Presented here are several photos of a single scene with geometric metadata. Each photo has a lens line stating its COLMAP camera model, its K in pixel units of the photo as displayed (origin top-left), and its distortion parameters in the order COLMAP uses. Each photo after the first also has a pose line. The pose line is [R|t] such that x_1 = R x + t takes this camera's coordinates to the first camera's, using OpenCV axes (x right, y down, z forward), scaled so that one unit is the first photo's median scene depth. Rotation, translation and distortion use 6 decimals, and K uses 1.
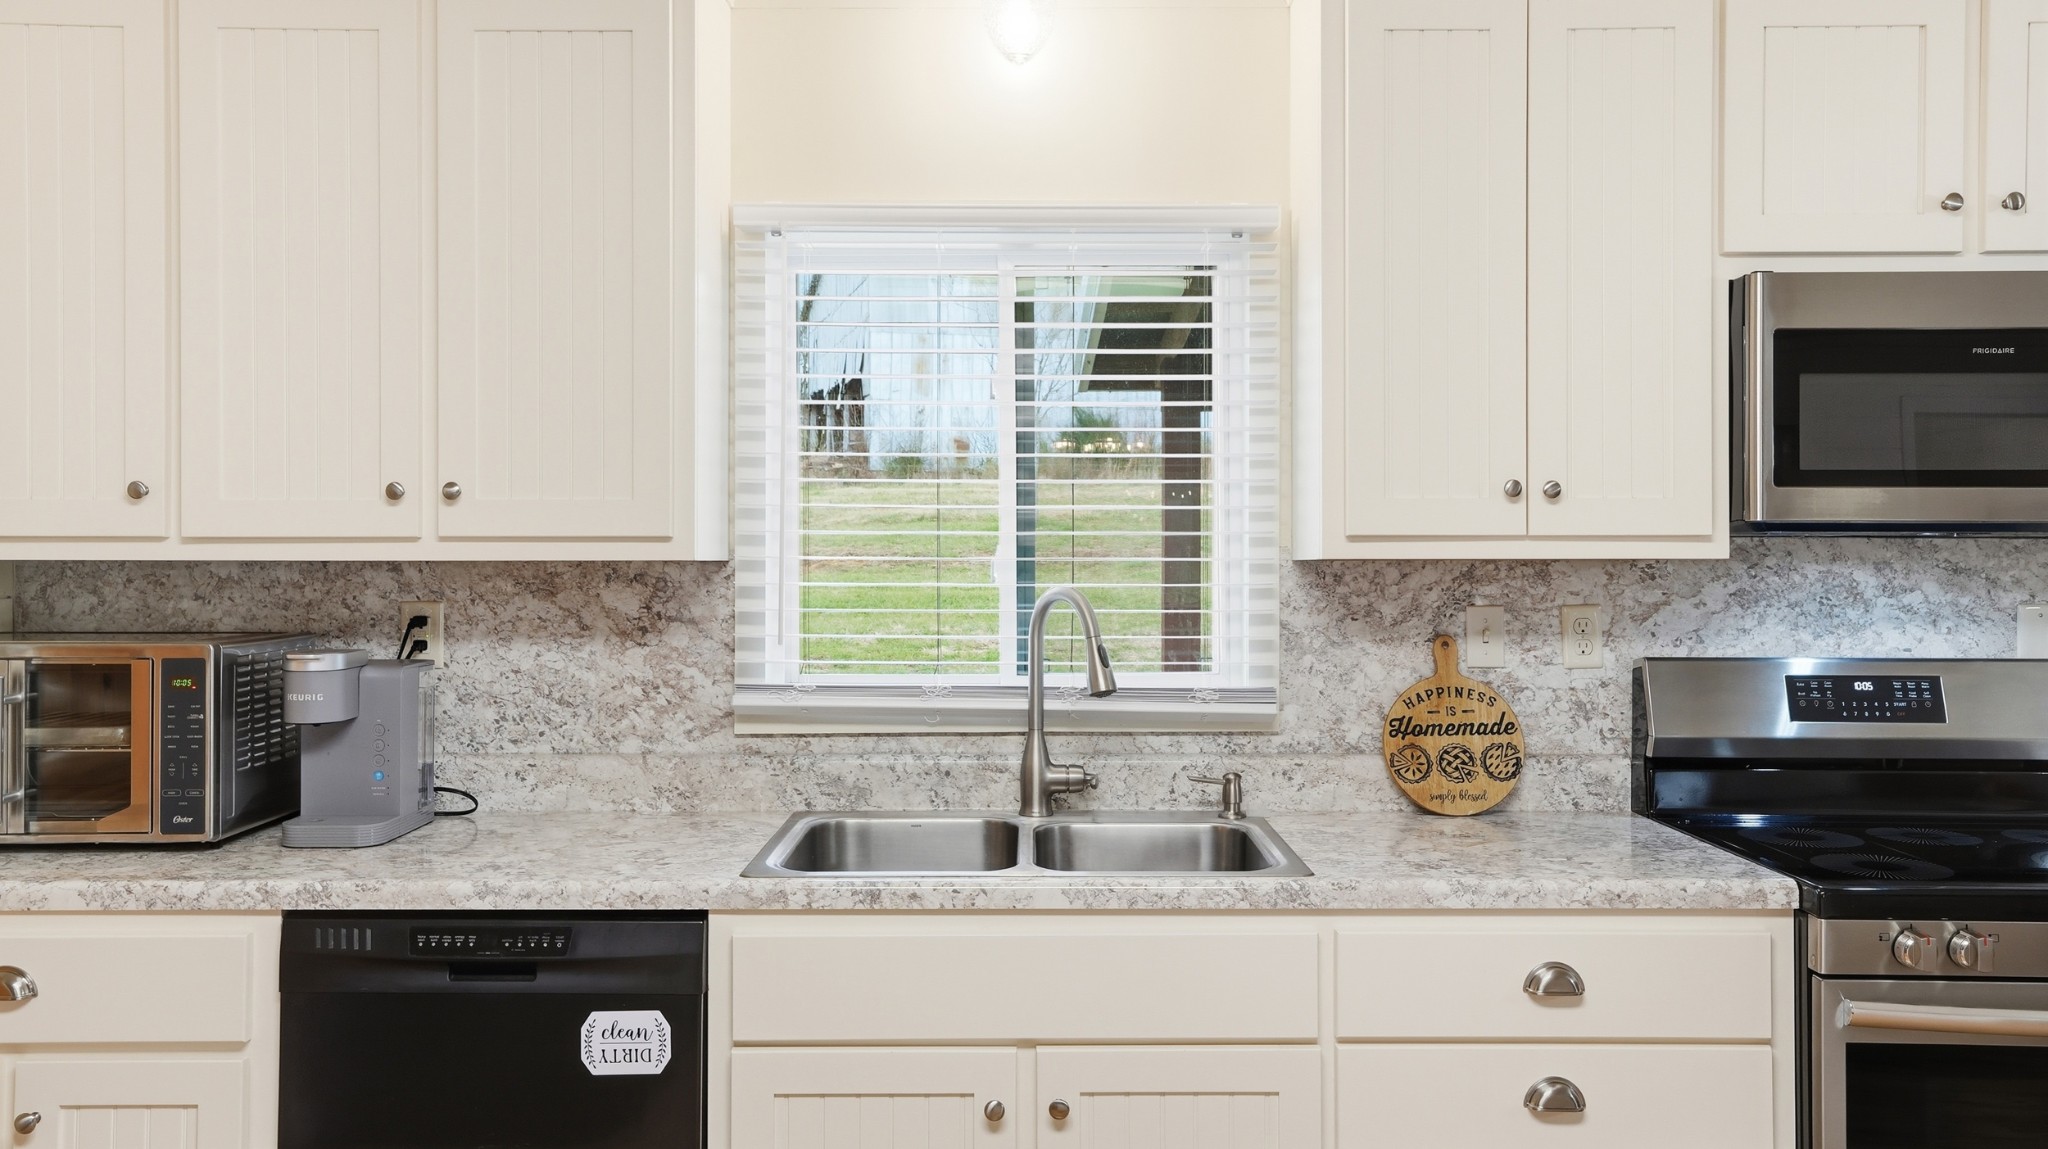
lens RADIAL K [[1541.8, 0, 1029.3], [0, 1541.8, 556.6], [0, 0, 1]] dist [0.025100, 0.003420]
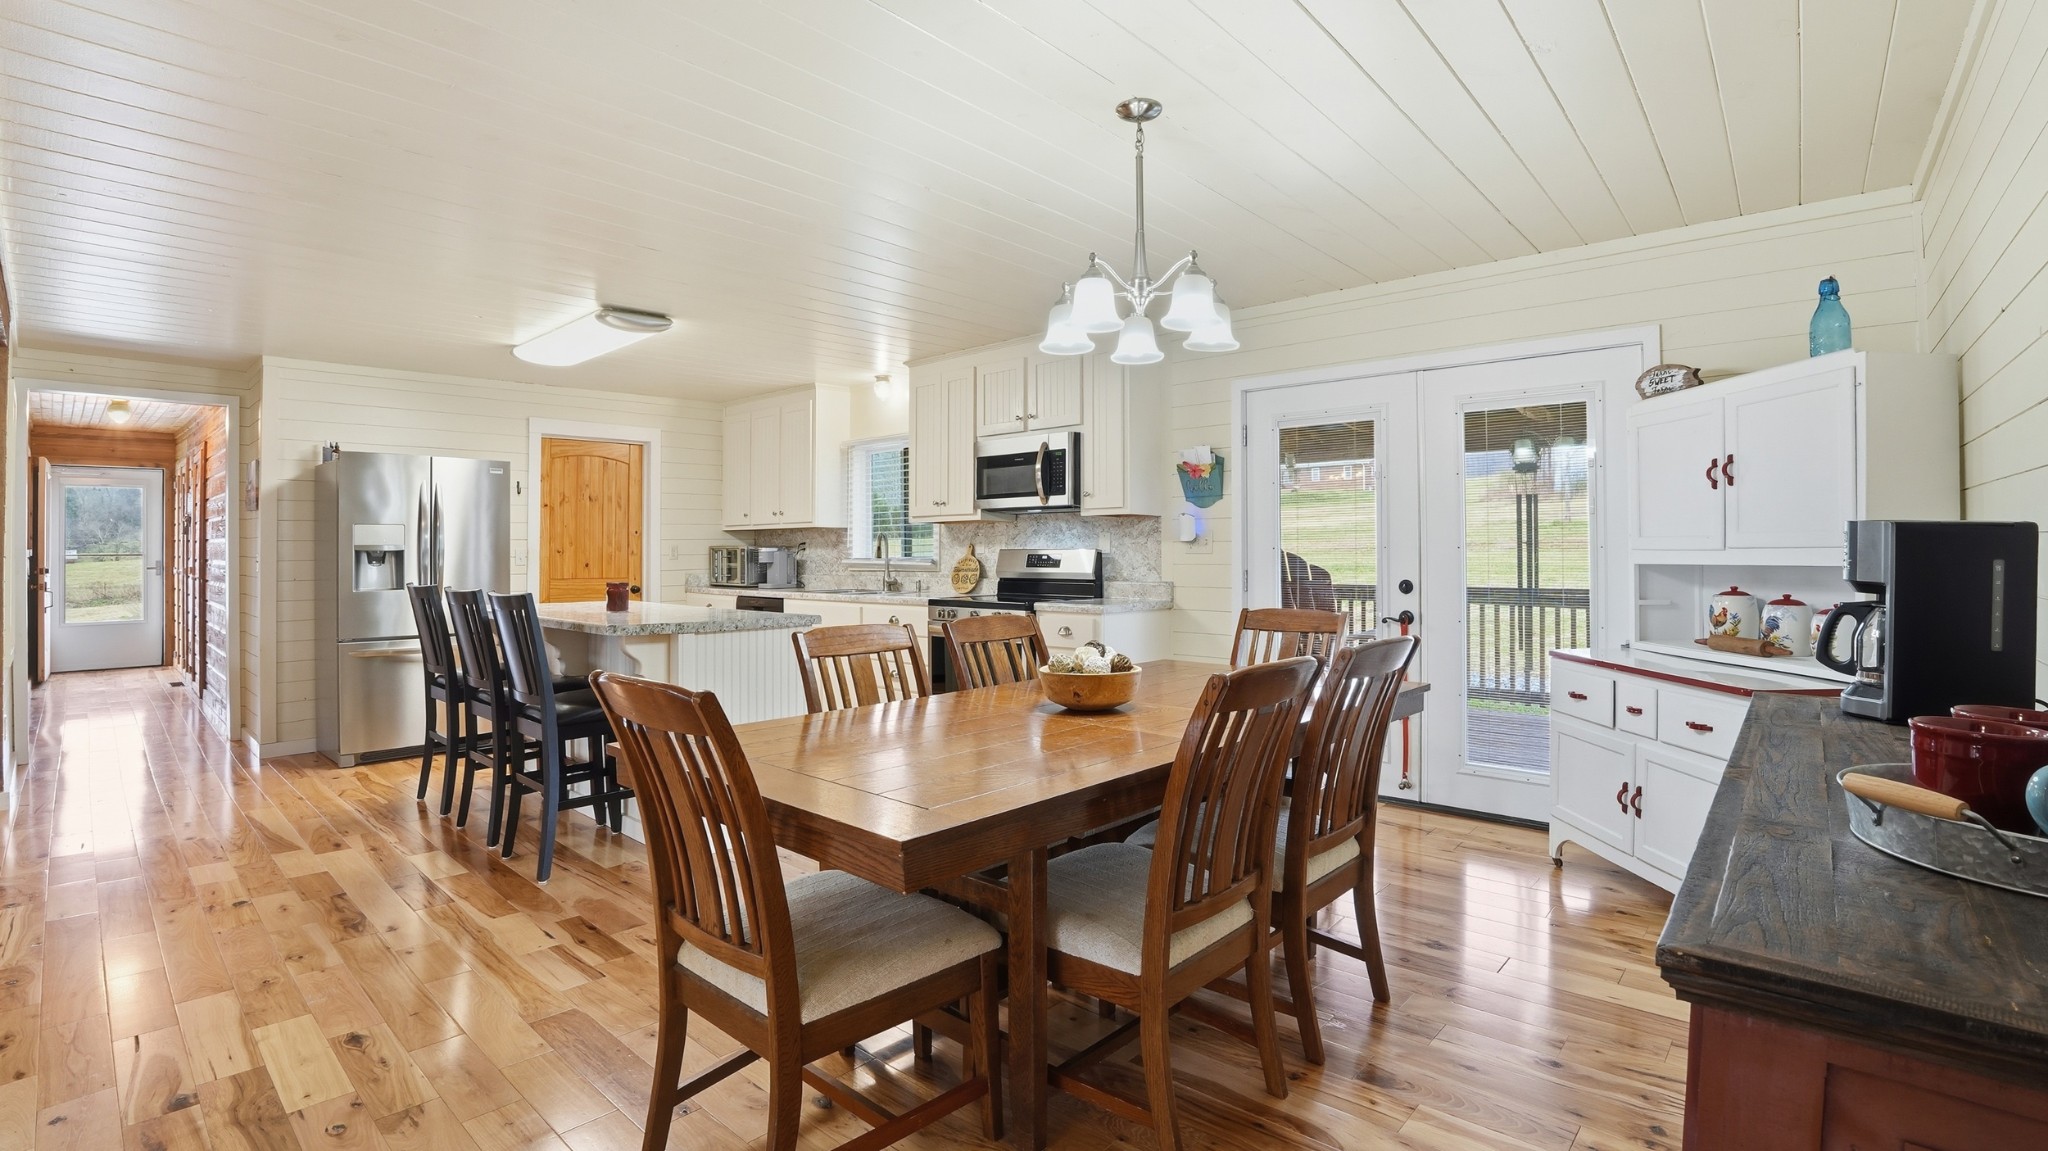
lens RADIAL K [[925.9, 0, 1028.4], [0, 925.9, 550.9], [0, 0, 1]] dist [-0.066514, 0.012677]
pose [[0.743060, -0.006907, -0.669189, 1.811480], [0.004587, 0.999976, -0.005229, 0.078708], [0.669209, 0.000816, 0.743074, -0.498936]]
